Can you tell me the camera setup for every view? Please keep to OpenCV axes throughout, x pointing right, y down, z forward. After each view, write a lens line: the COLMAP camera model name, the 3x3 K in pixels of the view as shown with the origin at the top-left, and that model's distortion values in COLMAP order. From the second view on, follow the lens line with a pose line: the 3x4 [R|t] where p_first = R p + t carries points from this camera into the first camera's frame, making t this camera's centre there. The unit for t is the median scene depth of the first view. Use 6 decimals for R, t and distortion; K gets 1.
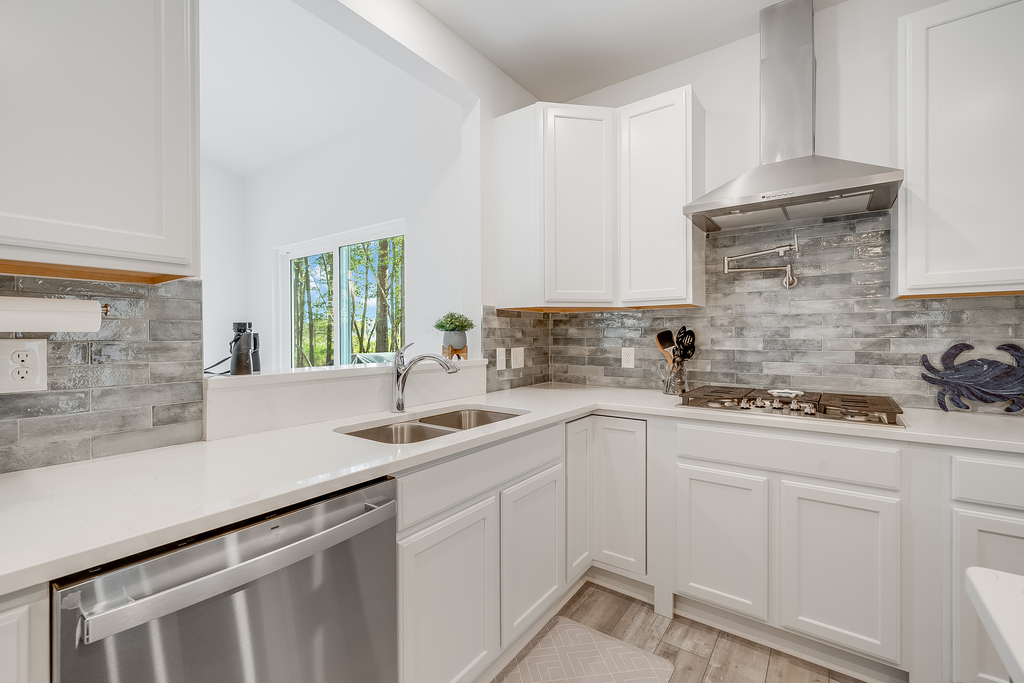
lens RADIAL K [[434.6, 0, 512.0], [0, 434.6, 341.5], [0, 0, 1]] dist [-0.001876, -0.000207]
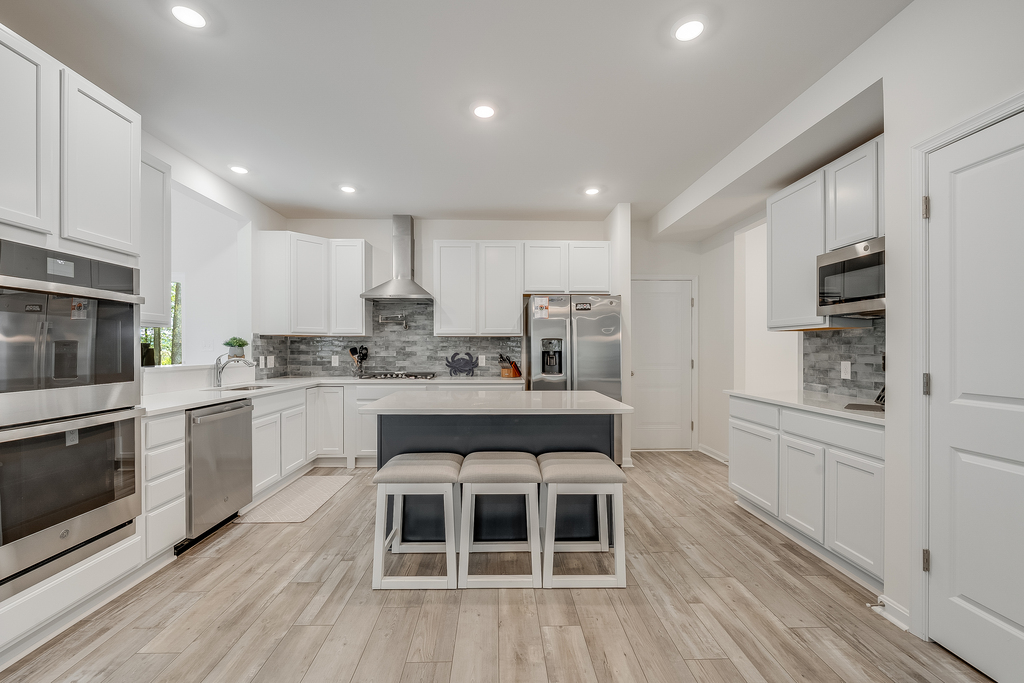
lens RADIAL K [[413.8, 0, 509.9], [0, 413.8, 347.8], [0, 0, 1]] dist [-0.000948, -0.000088]
pose [[0.788740, 0.005316, 0.614704, -0.307822], [0.005040, 0.999873, -0.015114, 0.012456], [-0.614707, 0.015019, 0.788613, -1.138959]]
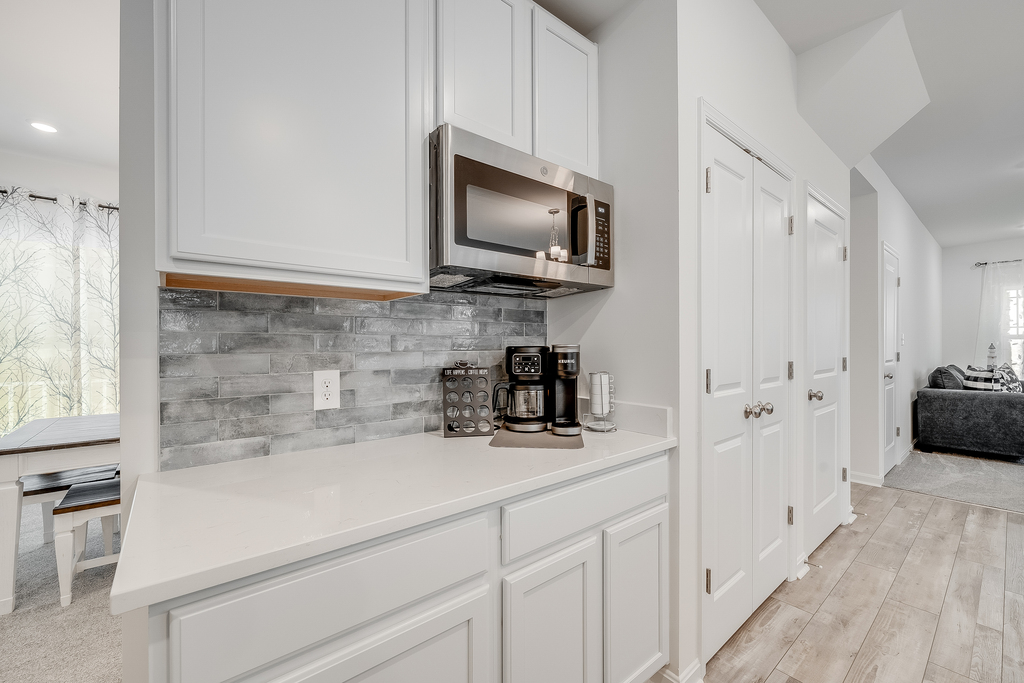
lens RADIAL K [[413.8, 0, 509.9], [0, 413.8, 347.8], [0, 0, 1]] dist [-0.000948, -0.000088]
pose [[-0.968091, 0.003485, 0.250576, 0.971888], [0.008965, 0.999745, 0.020730, -0.000593], [-0.250440, 0.022315, -0.967875, -0.235794]]
